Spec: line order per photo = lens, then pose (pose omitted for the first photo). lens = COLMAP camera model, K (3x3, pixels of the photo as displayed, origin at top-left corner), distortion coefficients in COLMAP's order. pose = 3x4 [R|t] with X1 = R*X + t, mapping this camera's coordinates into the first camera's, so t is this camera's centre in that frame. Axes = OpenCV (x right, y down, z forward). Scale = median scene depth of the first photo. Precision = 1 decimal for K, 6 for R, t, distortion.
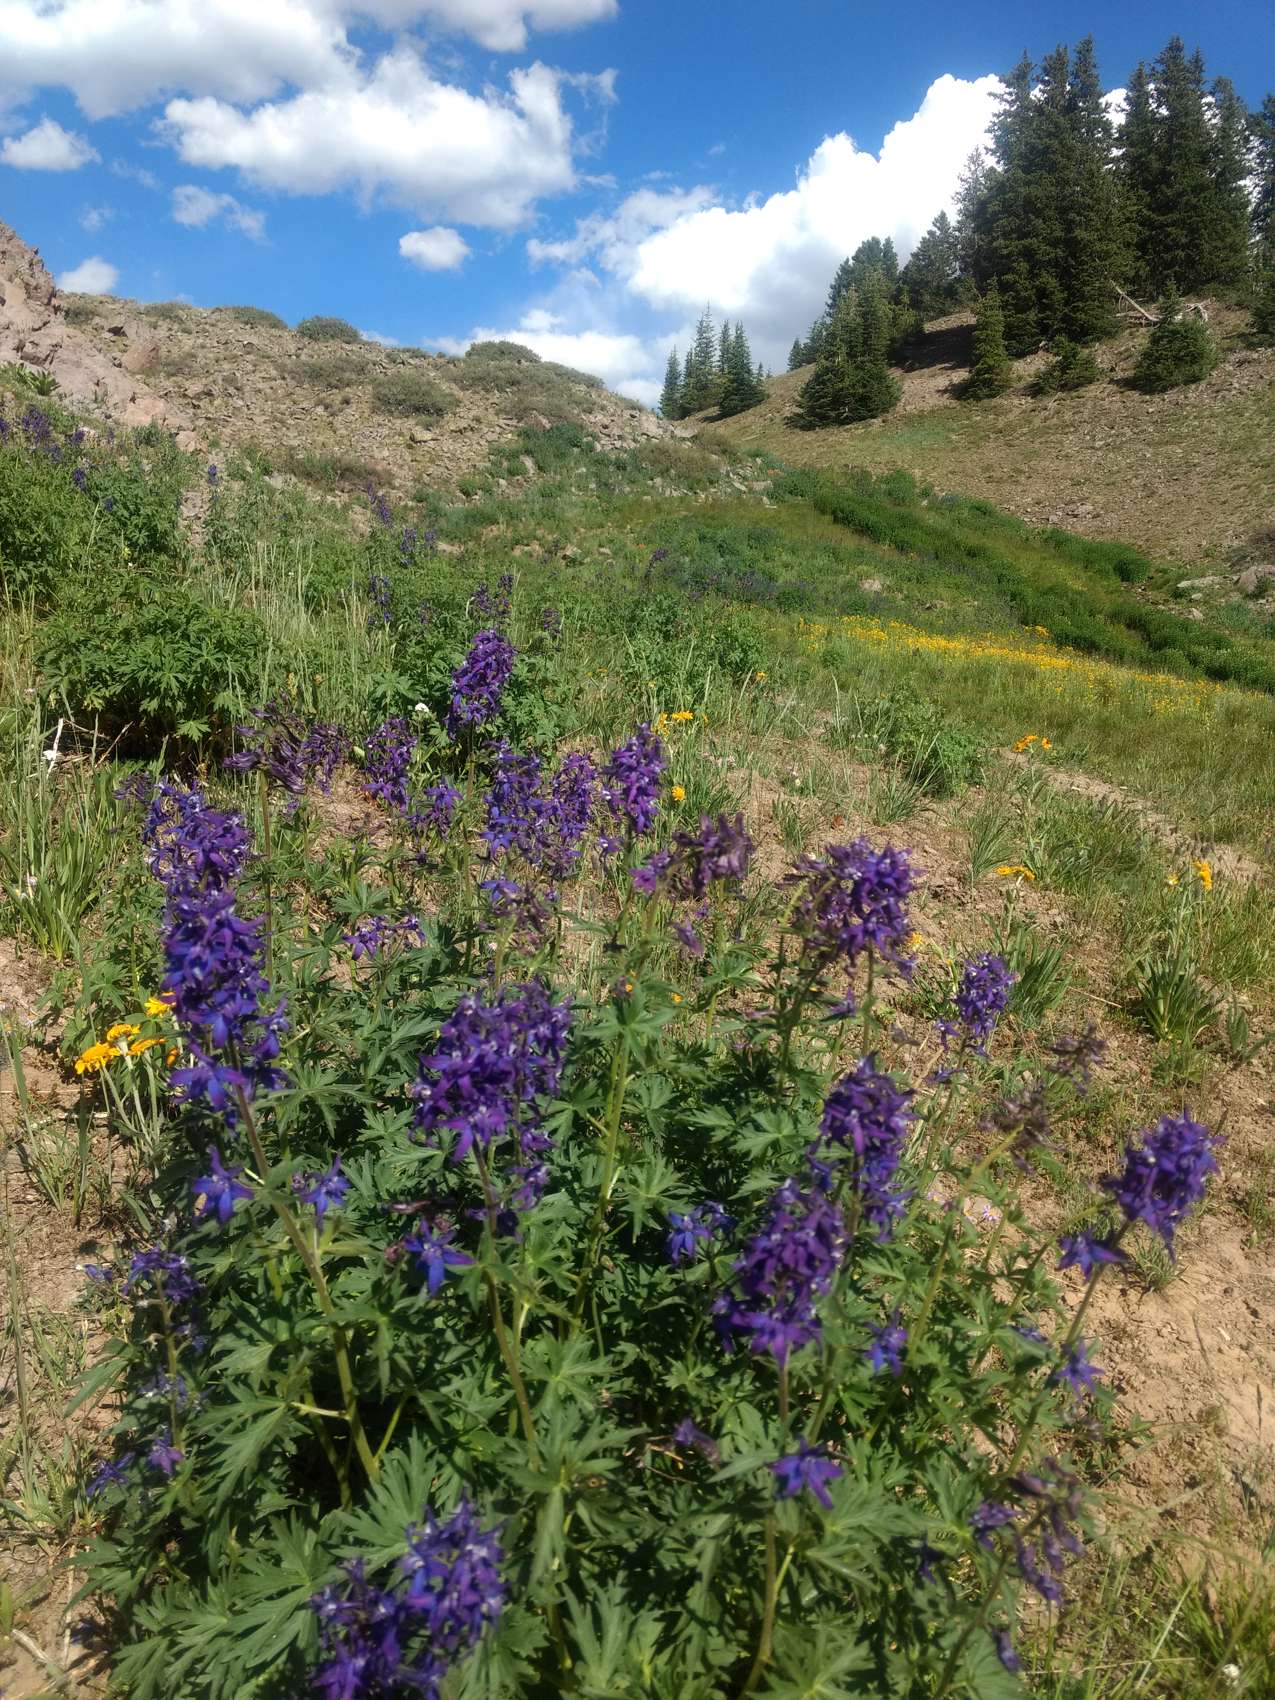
lens RADIAL K [[1287.5, 0, 645.6], [0, 1287.5, 848.0], [0, 0, 1]] dist [-0.006662, 0.026502]
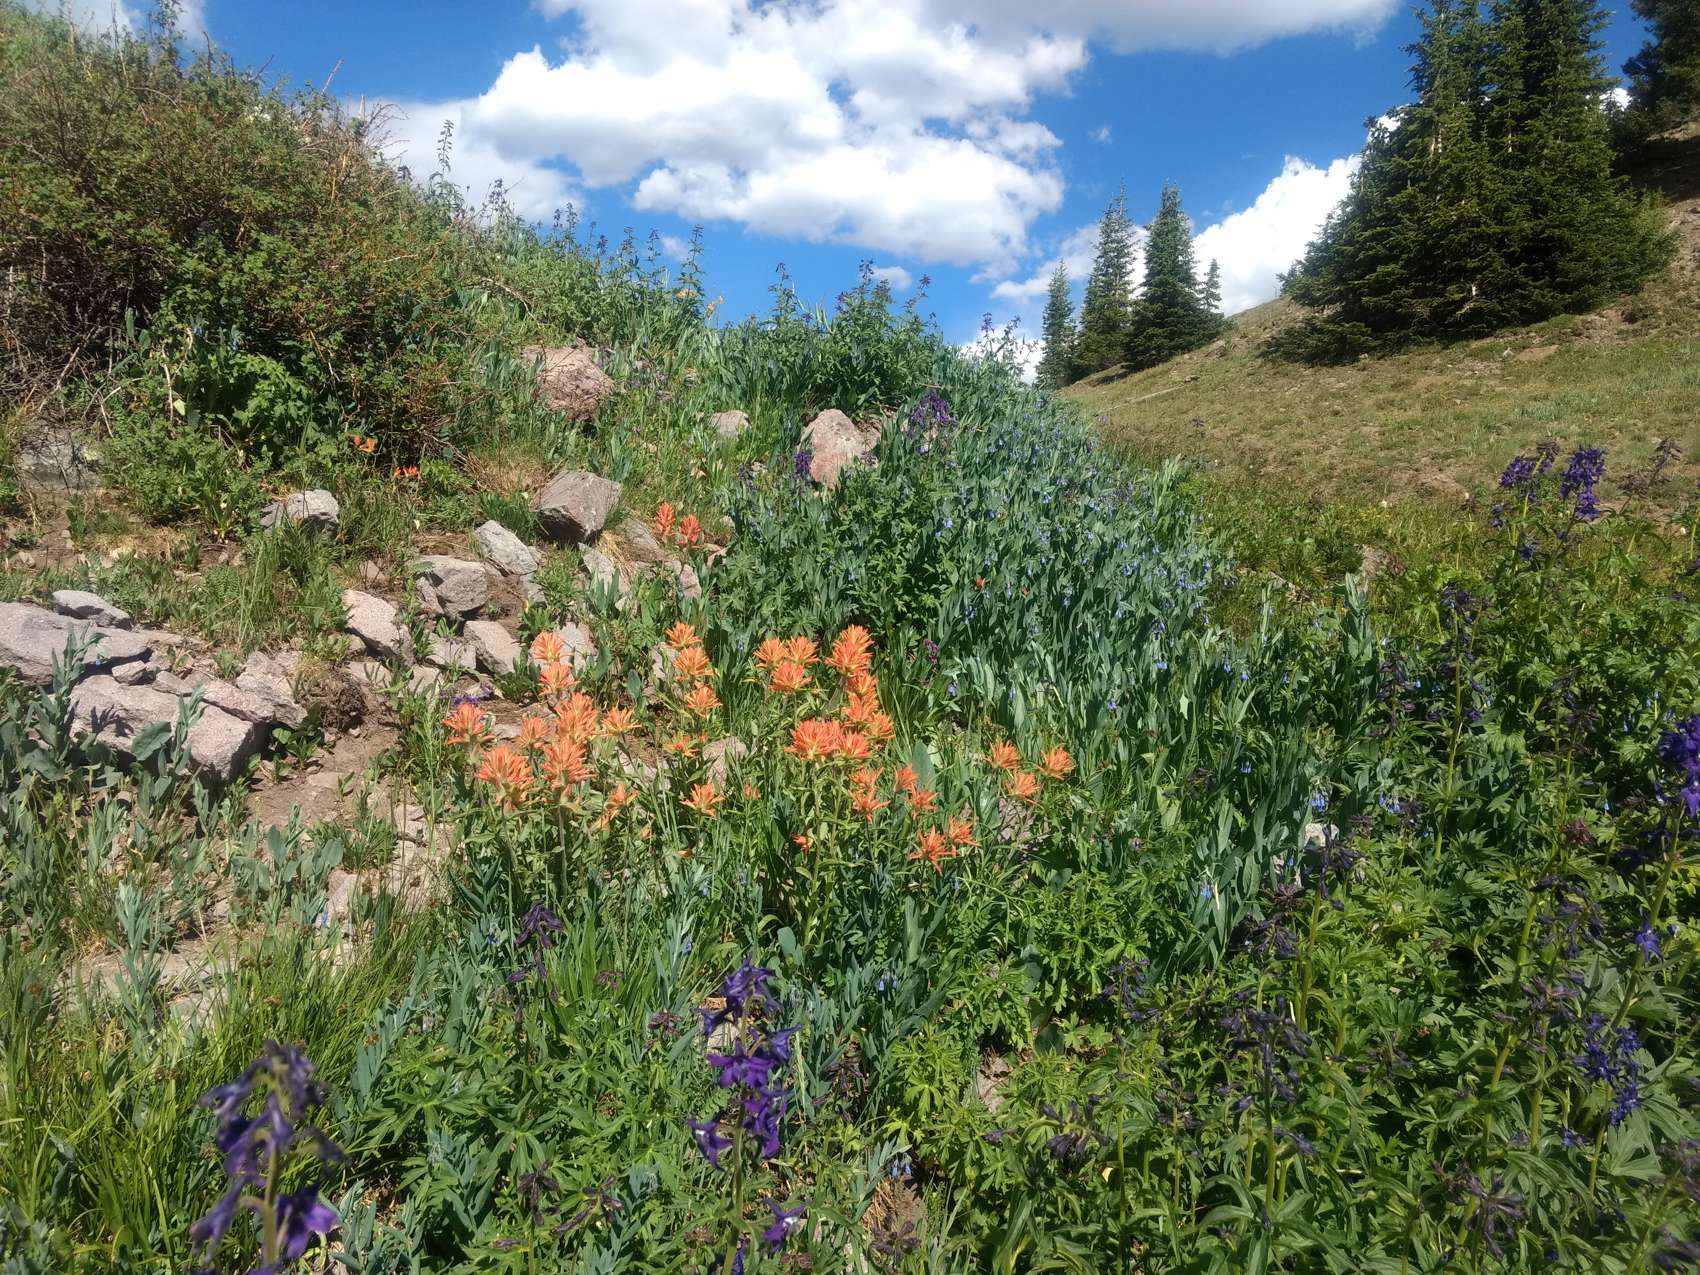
lens RADIAL K [[1331.1, 0, 851.9], [0, 1331.1, 634.8], [0, 0, 1]] dist [0.032981, -0.002431]
pose [[0.979126, 0.021698, -0.202094, 0.396769], [-0.055404, 0.985126, -0.162658, -1.011366], [0.195558, 0.170460, 0.965764, 3.401124]]
